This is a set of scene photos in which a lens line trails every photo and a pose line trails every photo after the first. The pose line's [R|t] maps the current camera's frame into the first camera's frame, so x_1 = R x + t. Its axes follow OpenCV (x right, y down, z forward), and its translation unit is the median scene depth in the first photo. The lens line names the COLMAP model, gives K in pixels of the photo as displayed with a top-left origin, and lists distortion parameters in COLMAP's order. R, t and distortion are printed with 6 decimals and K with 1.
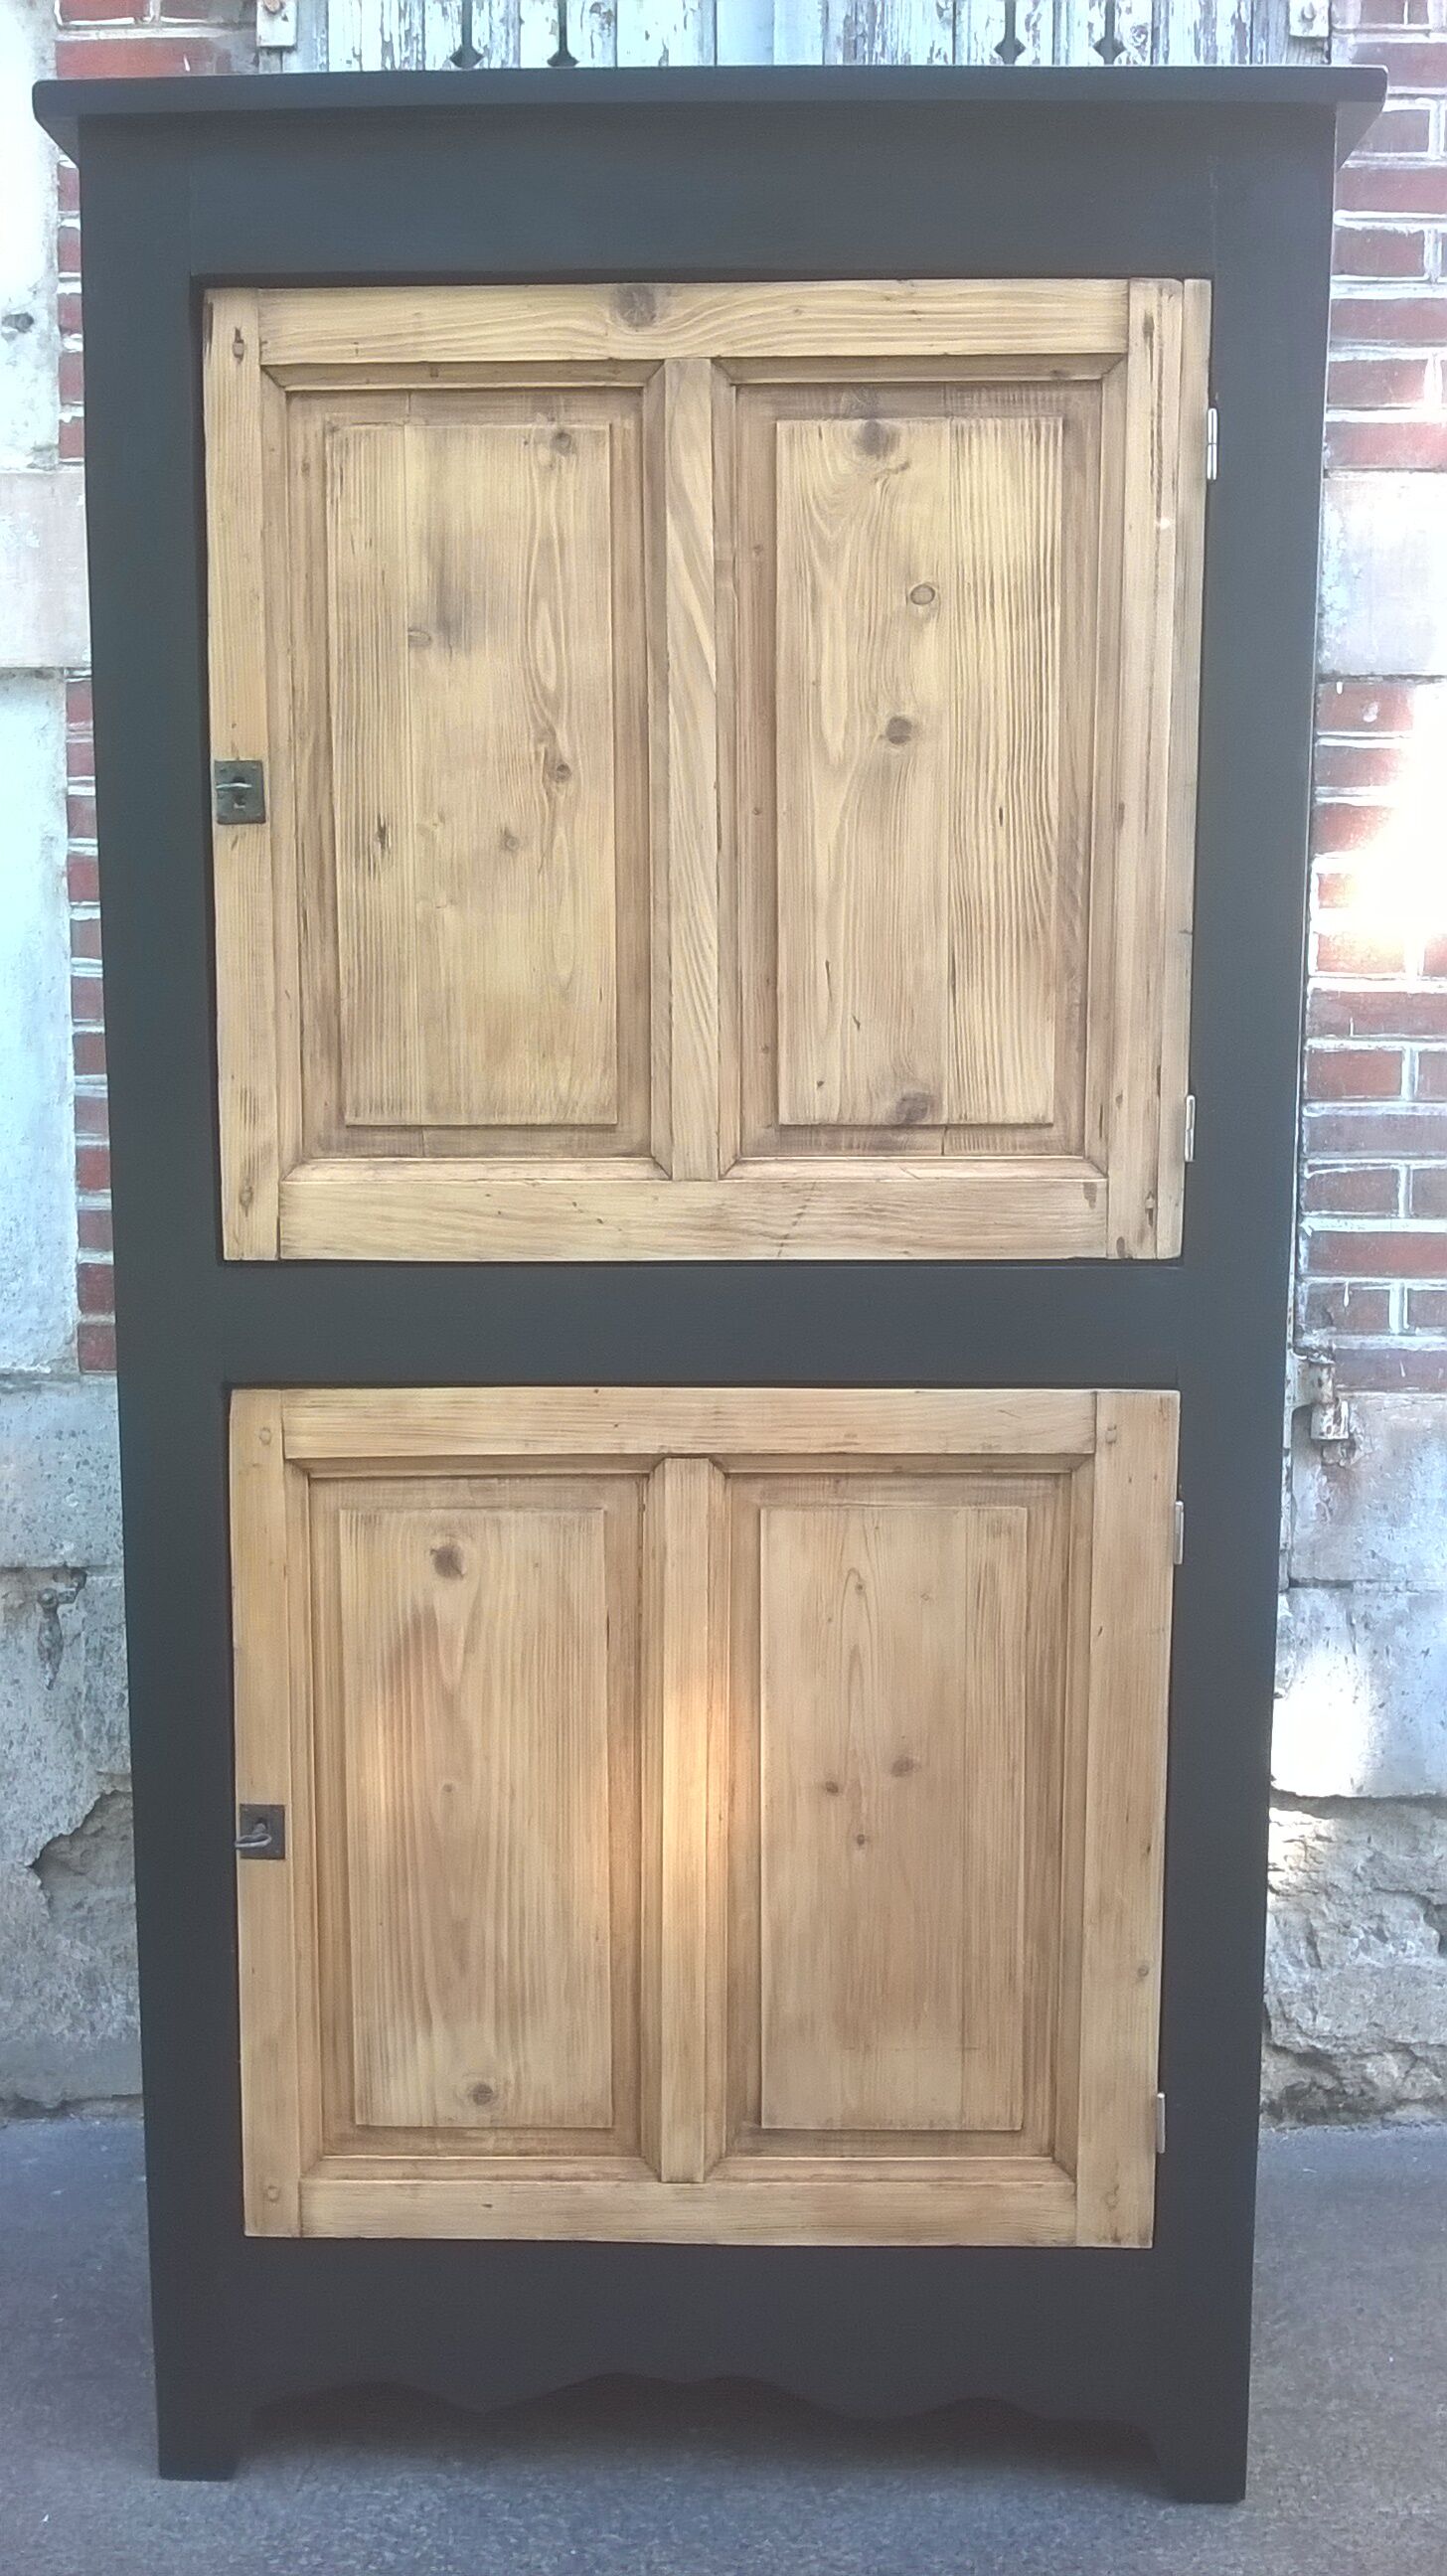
lens RADIAL K [[2297.4, 0, 730.8], [0, 2297.4, 1309.7], [0, 0, 1]] dist [0.028564, -0.143024]
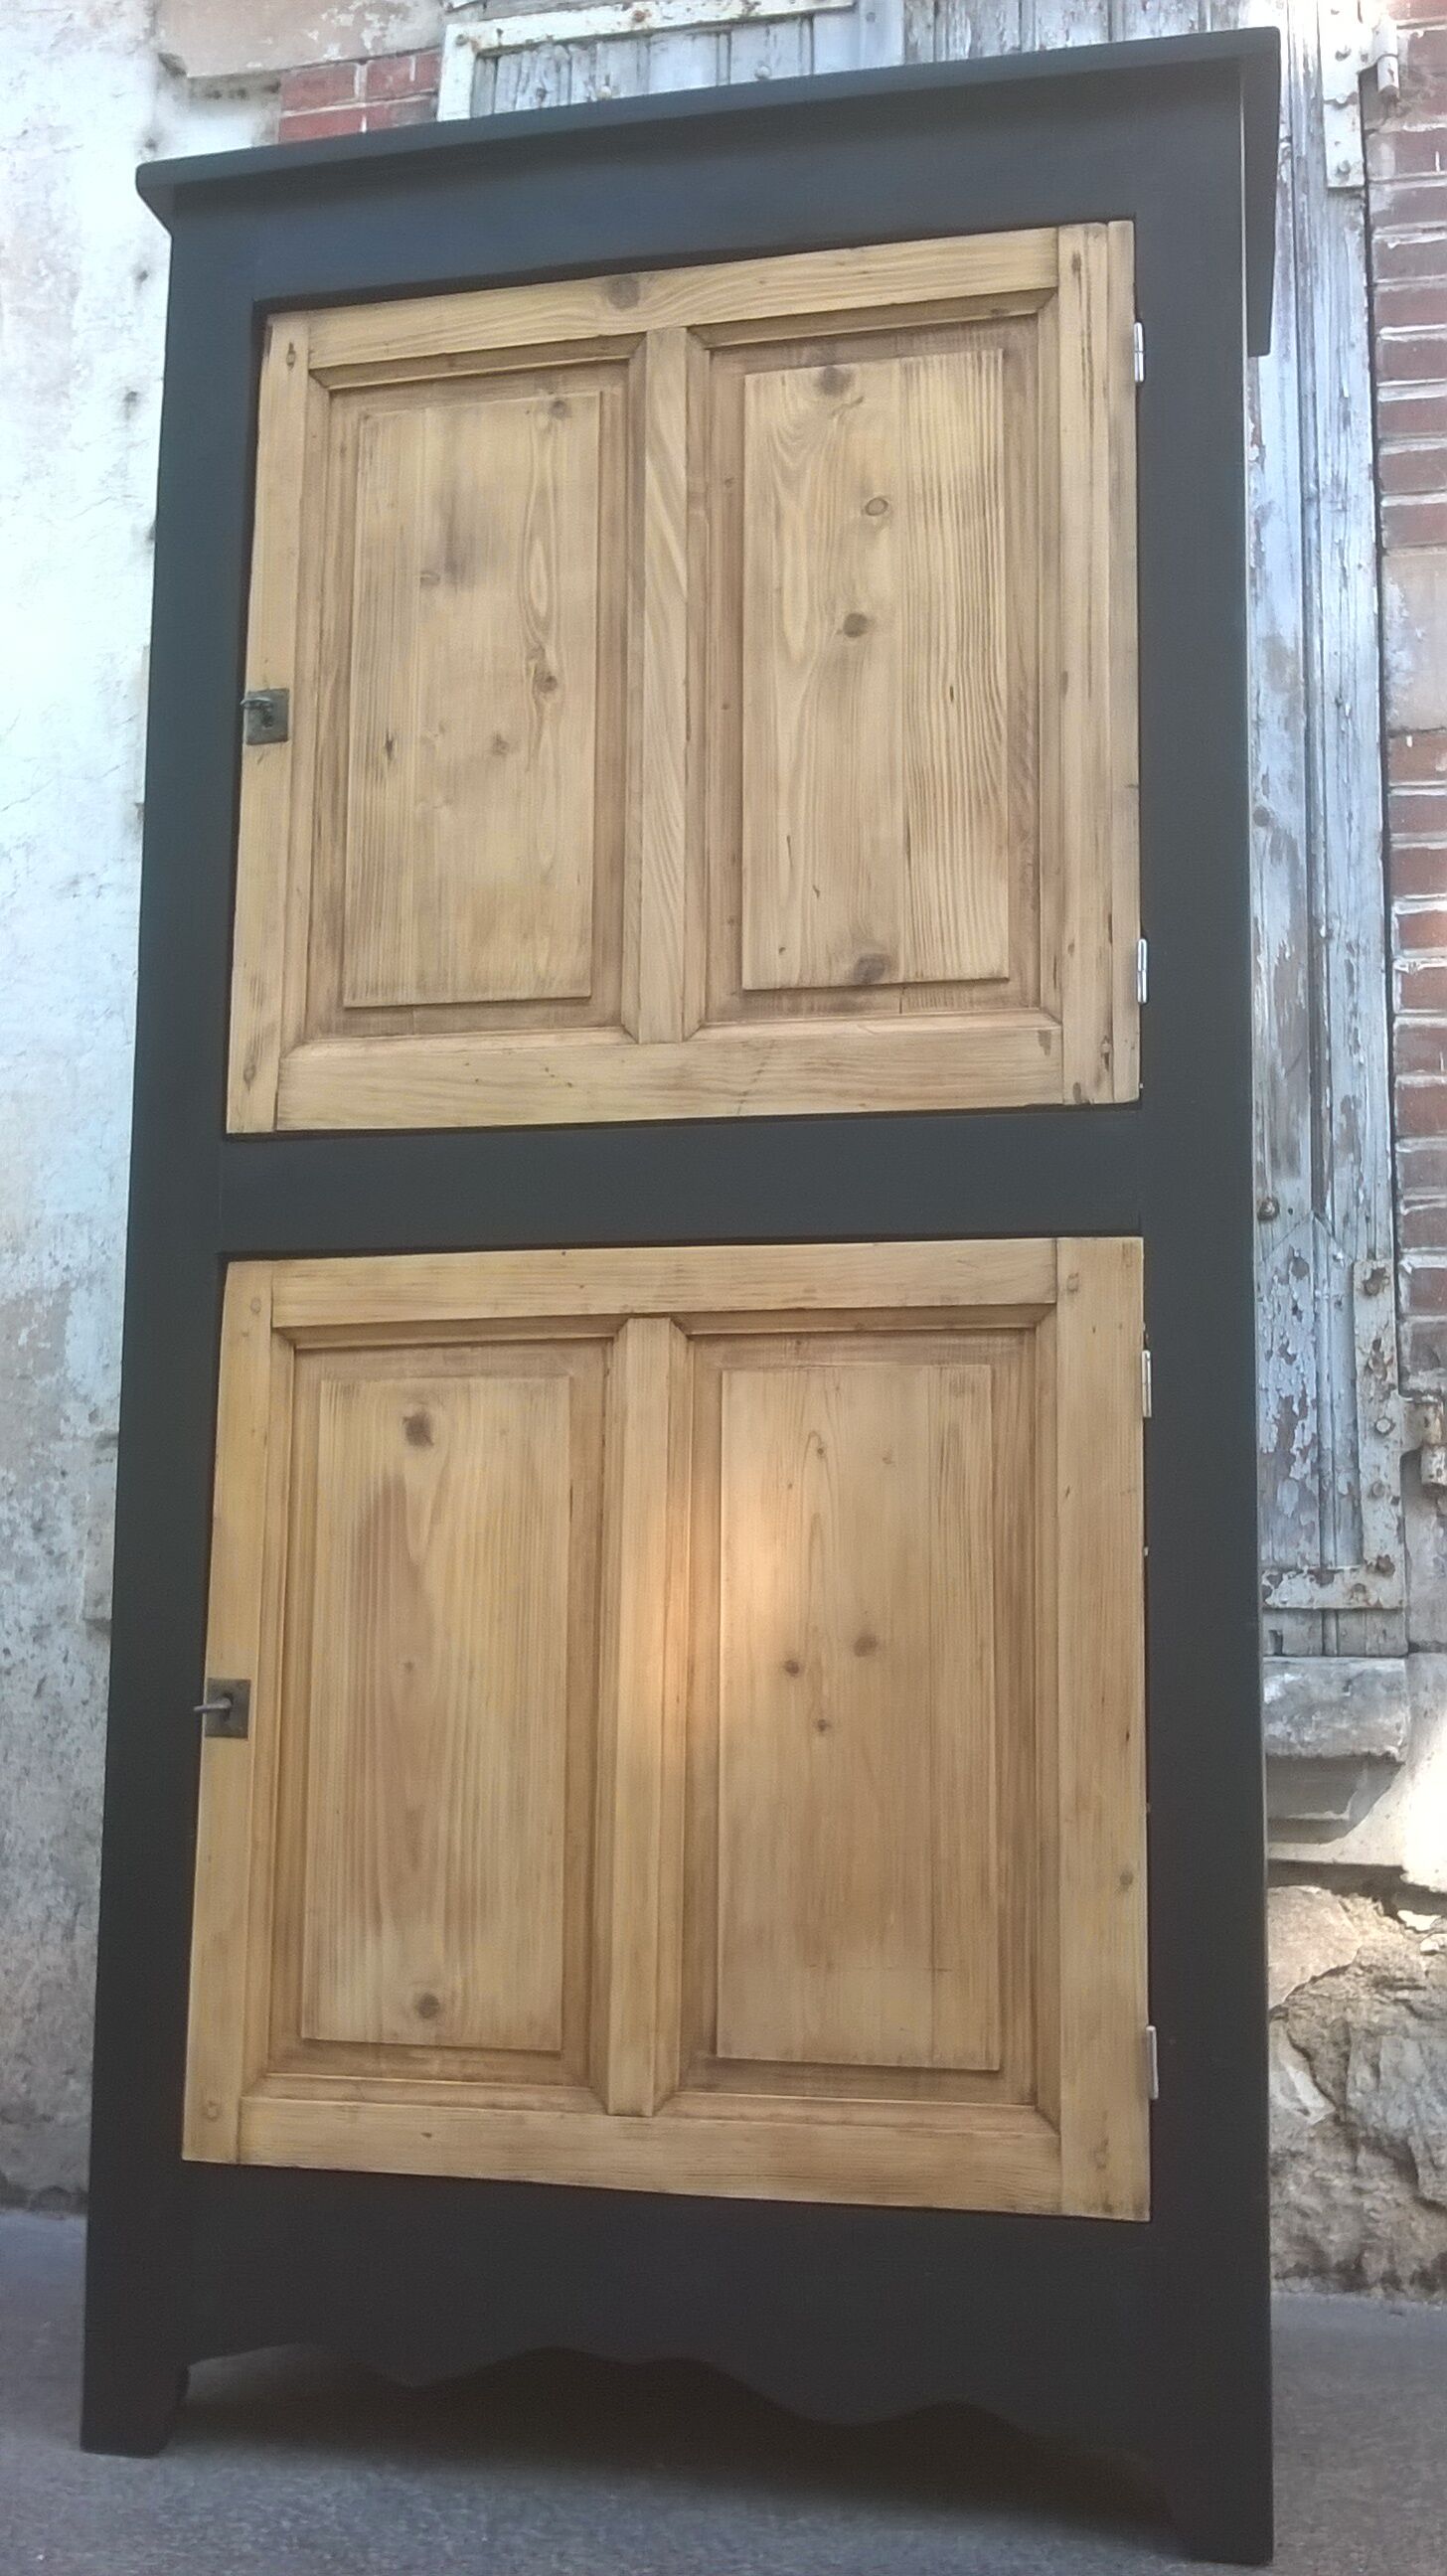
lens RADIAL K [[2297.4, 0, 724.6], [0, 2297.4, 1307.8], [0, 0, 1]] dist [0.028564, -0.143024]
pose [[0.982111, -0.012216, -0.187907, 0.199572], [-0.036616, 0.966456, -0.254207, 0.310818], [0.184710, 0.256540, 0.948720, 0.055192]]
